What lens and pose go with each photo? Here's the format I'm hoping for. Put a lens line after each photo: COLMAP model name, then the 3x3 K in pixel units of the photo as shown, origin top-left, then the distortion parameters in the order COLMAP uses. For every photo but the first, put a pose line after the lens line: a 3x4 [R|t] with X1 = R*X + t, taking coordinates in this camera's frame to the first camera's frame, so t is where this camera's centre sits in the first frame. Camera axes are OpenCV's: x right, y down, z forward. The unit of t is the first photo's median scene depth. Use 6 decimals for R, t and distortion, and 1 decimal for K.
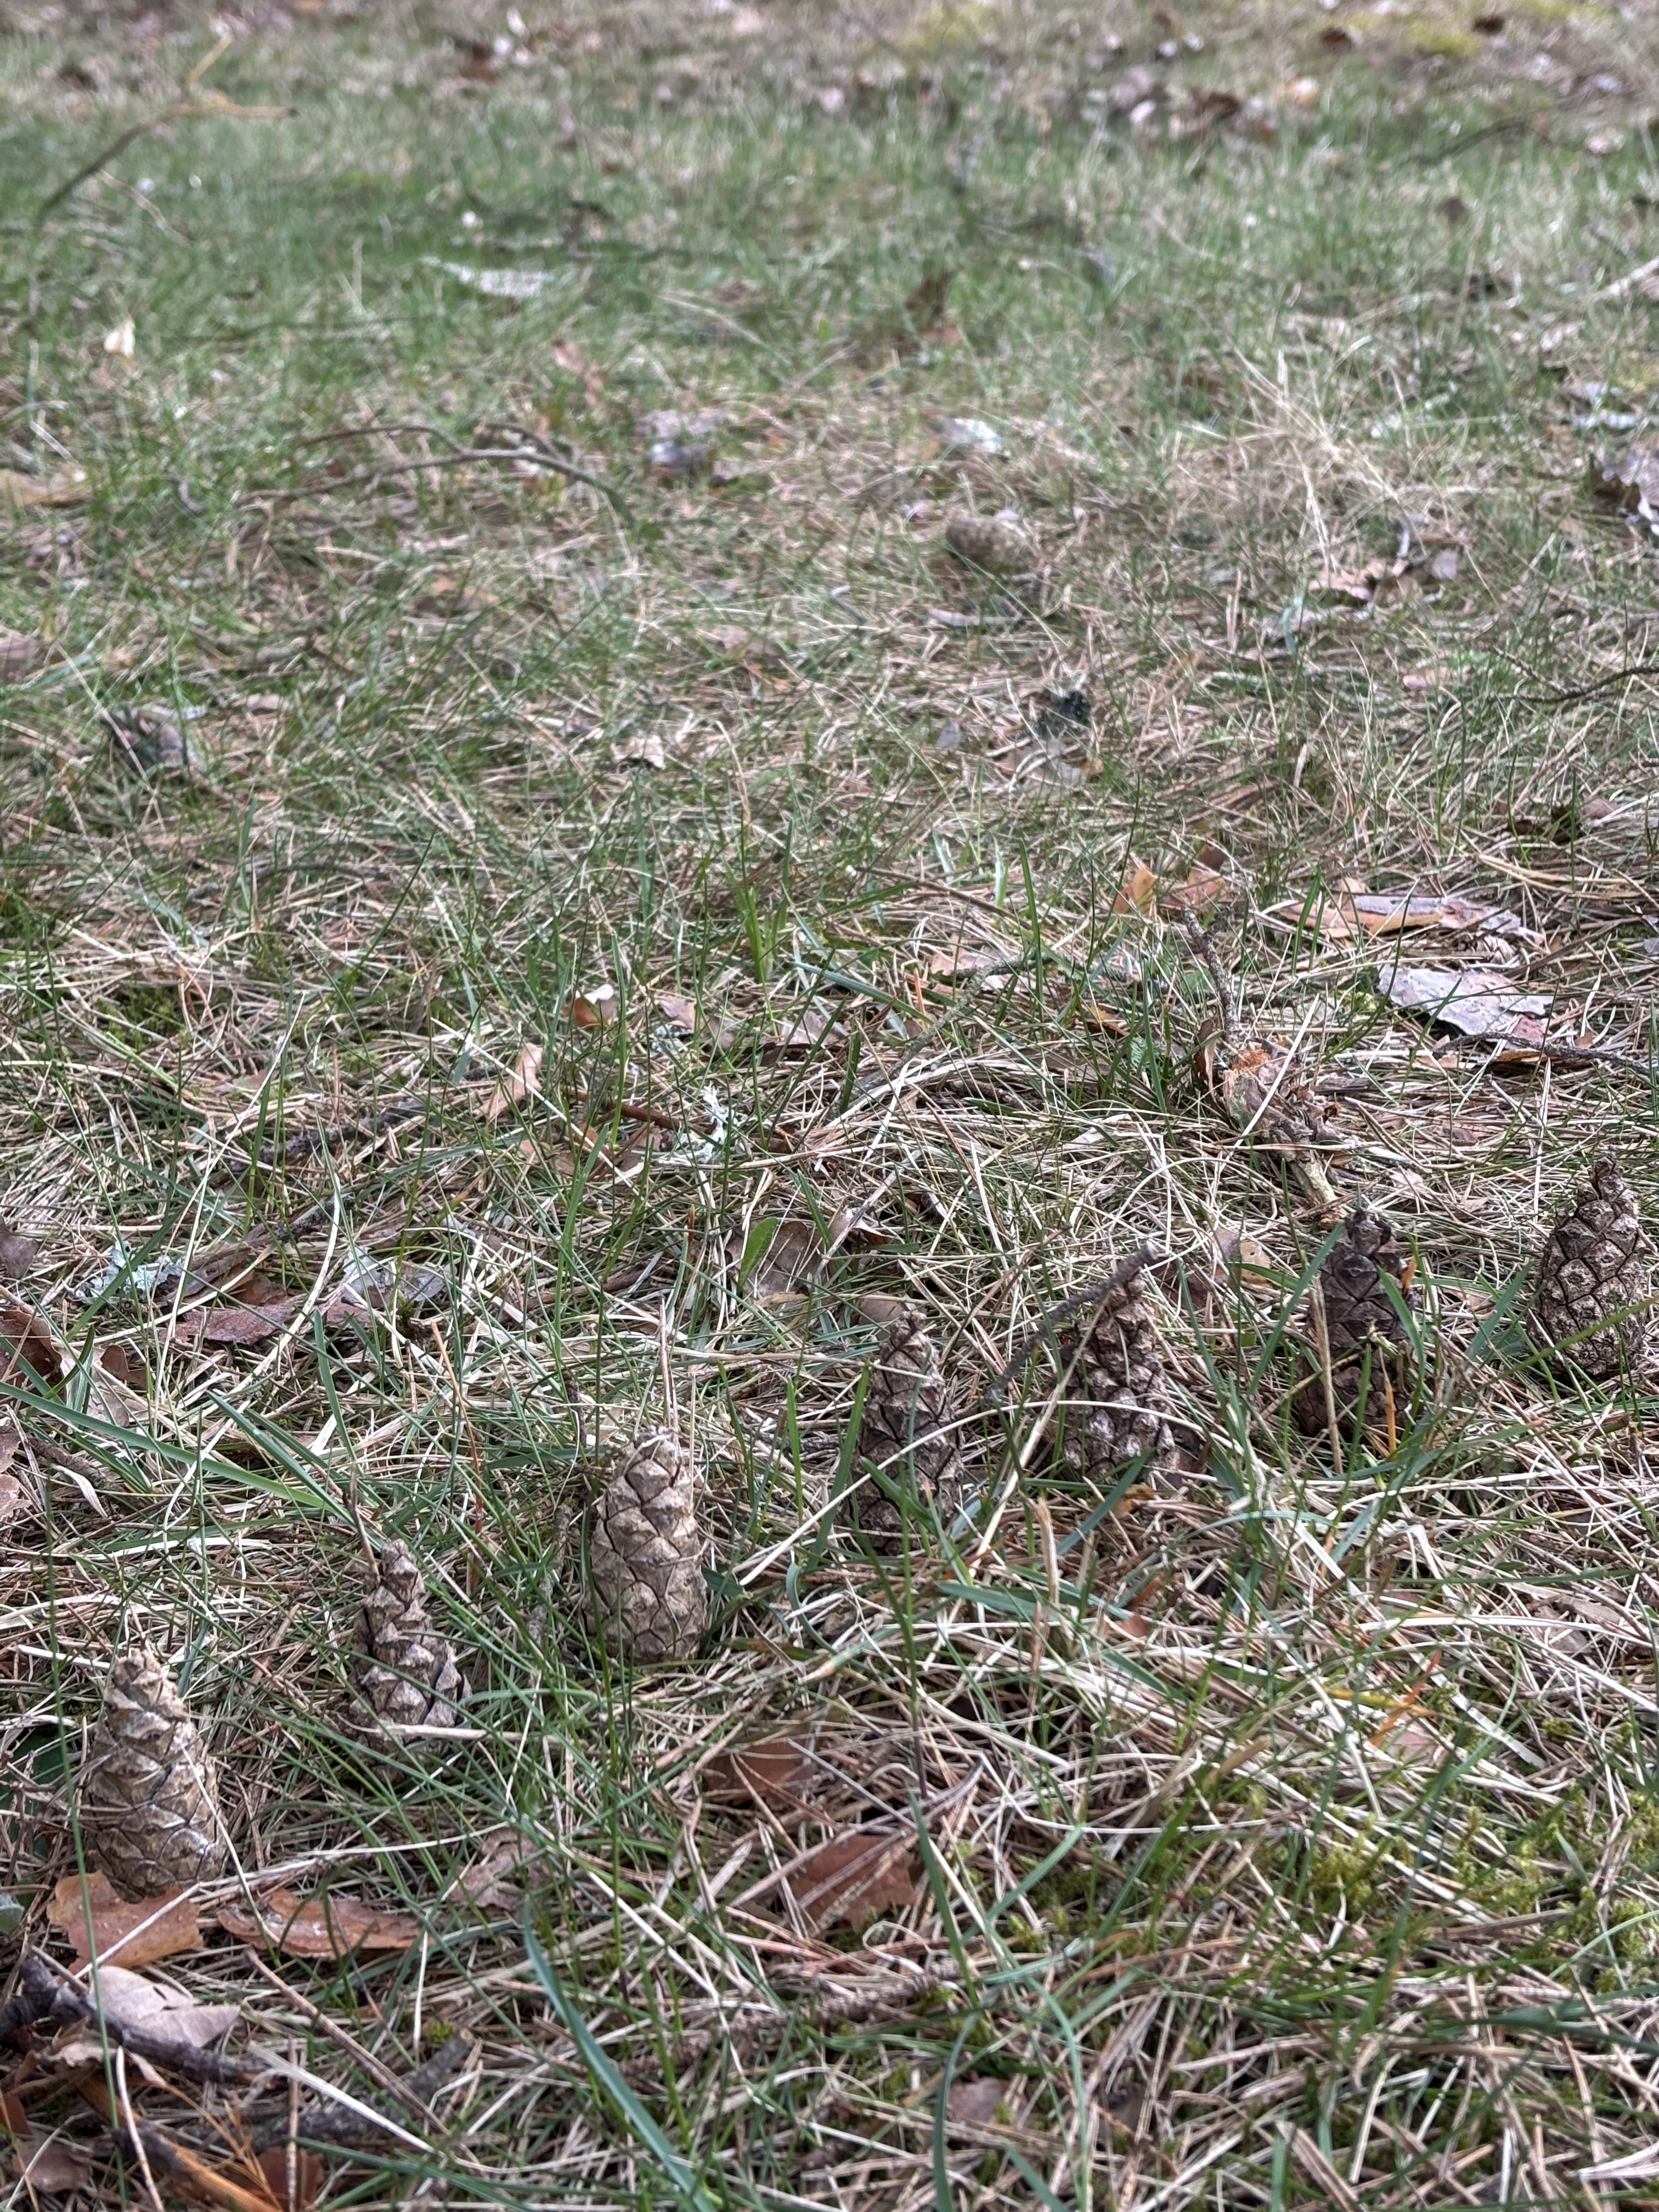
lens RADIAL K [[3425.0, 0, 829.5], [0, 3425.0, 1106.0], [0, 0, 1]] dist [0.251100, -1.118622]
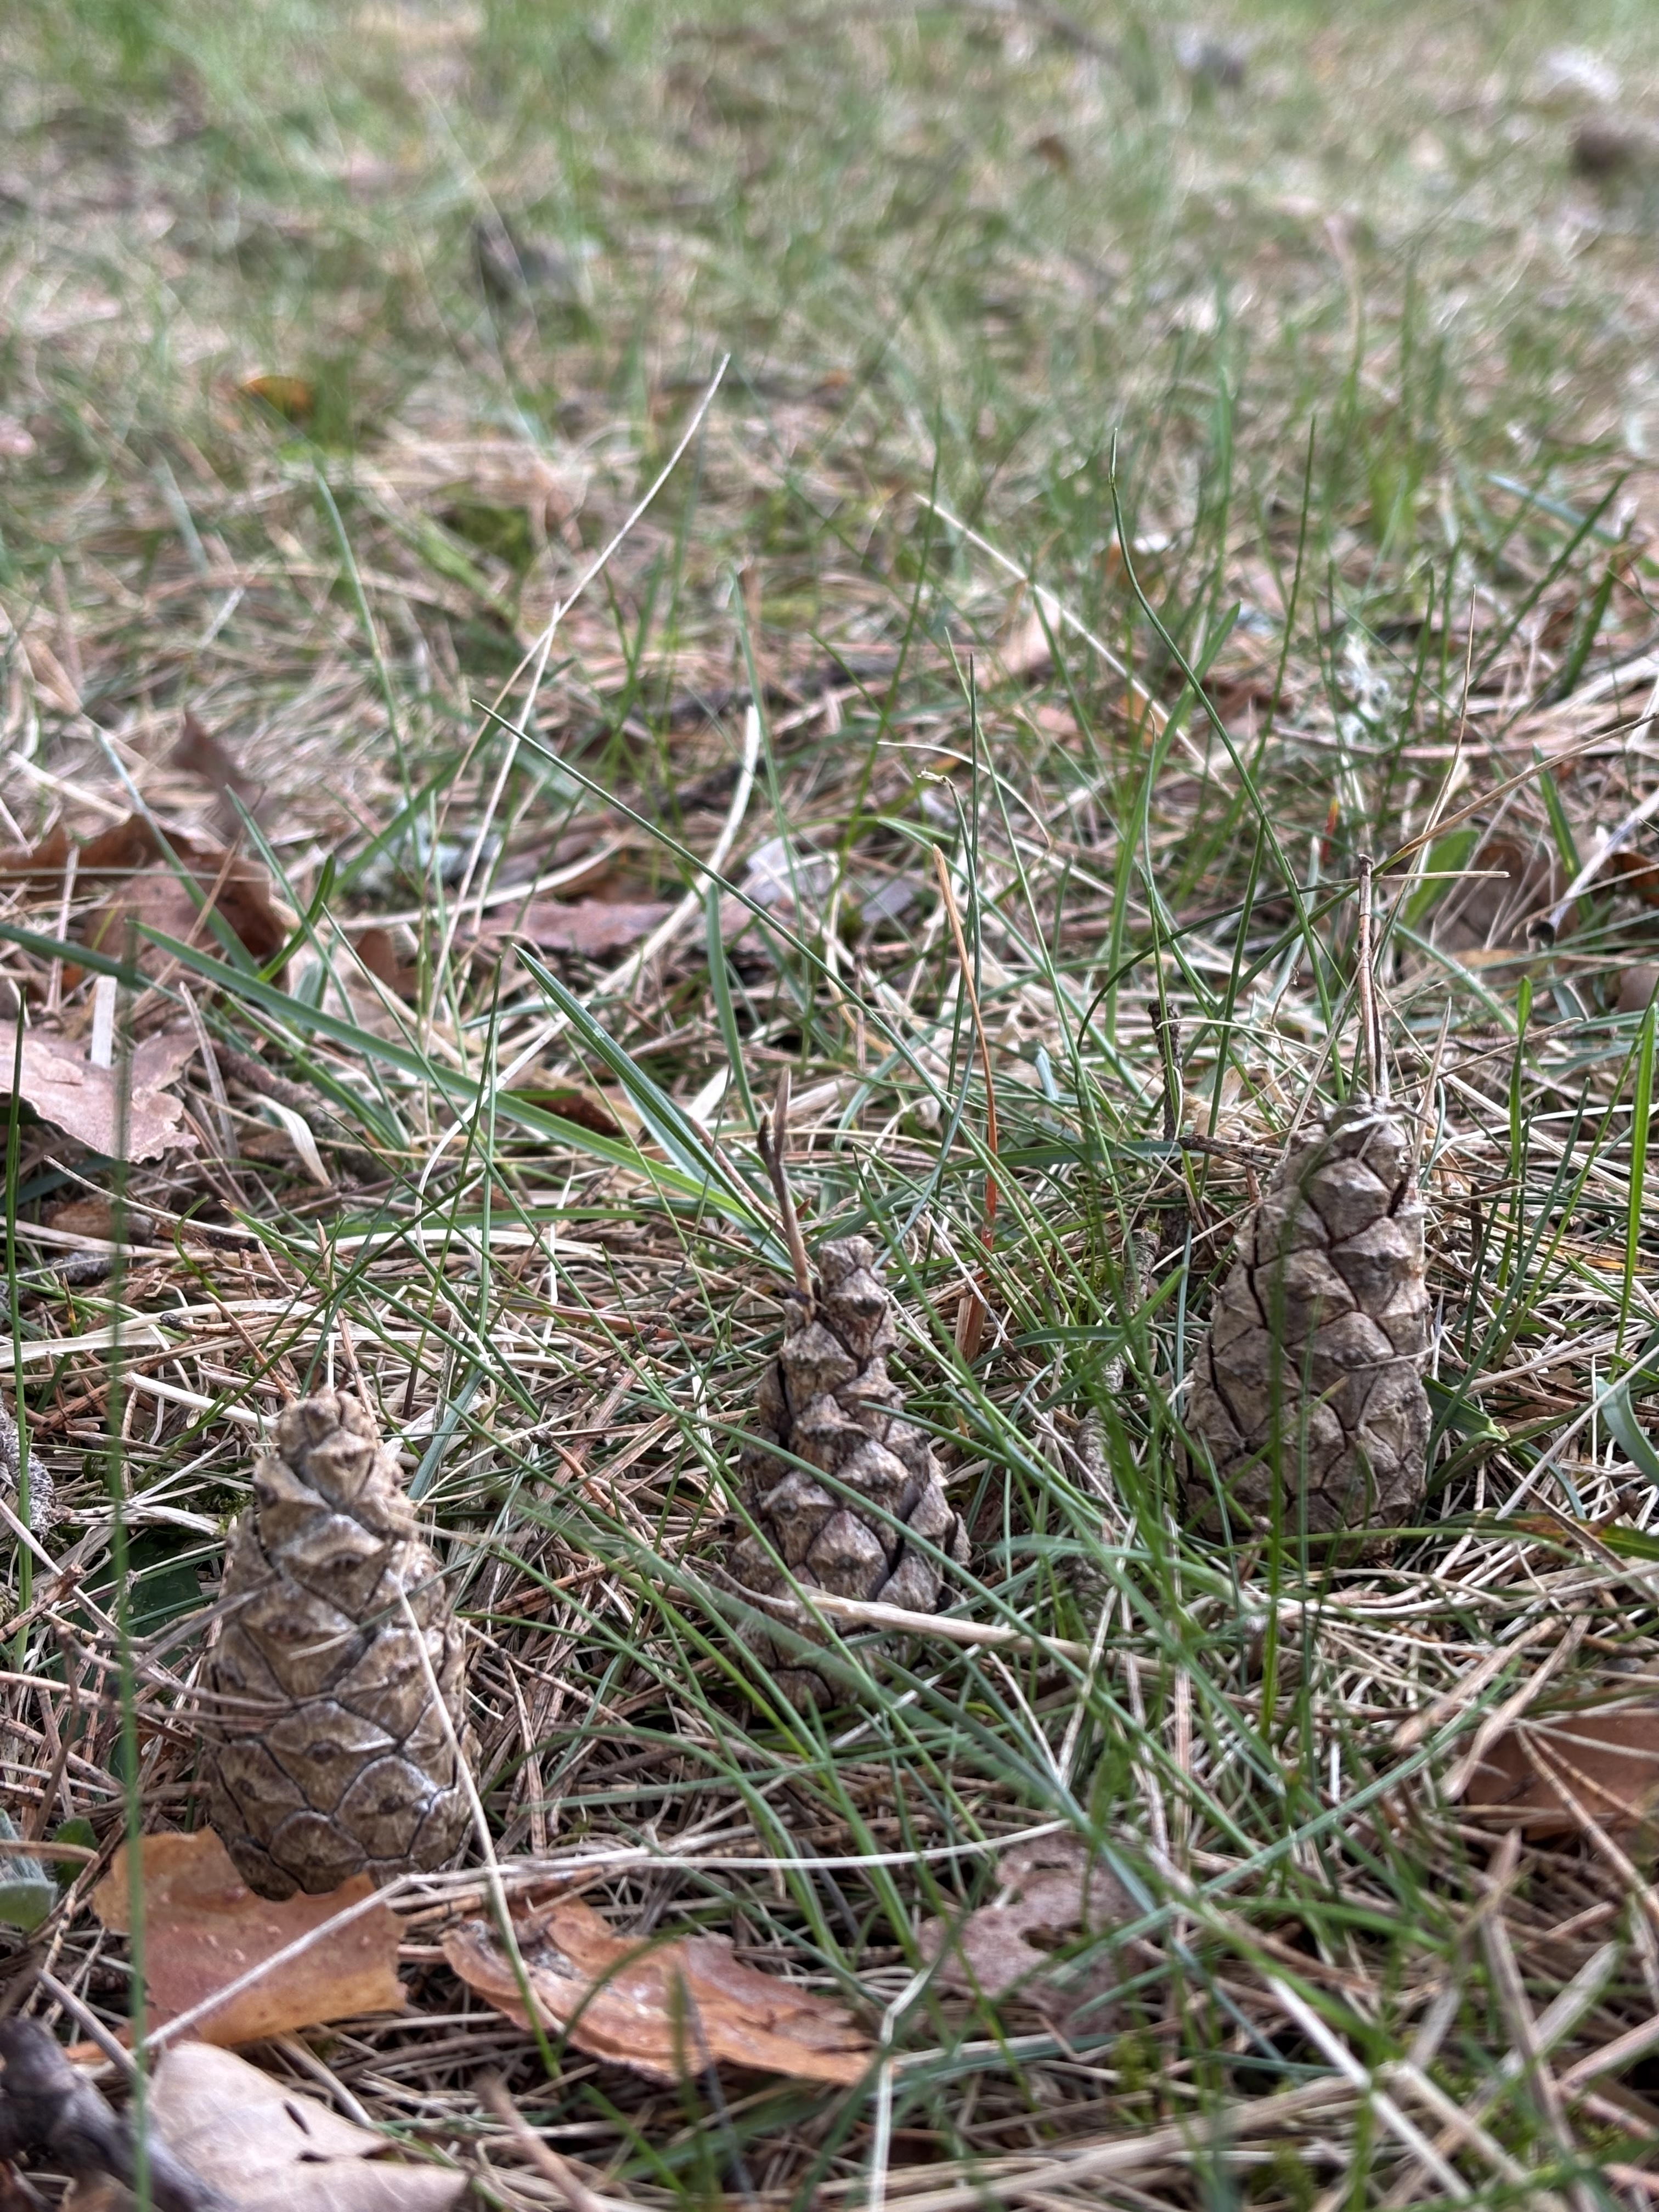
lens RADIAL K [[3425.0, 0, 829.5], [0, 3425.0, 1106.0], [0, 0, 1]] dist [0.251100, -1.118622]
pose [[0.991142, 0.090496, -0.097203, -0.079066], [-0.088106, 0.995700, 0.028608, 0.089915], [0.099374, -0.019791, 0.994853, 0.482904]]
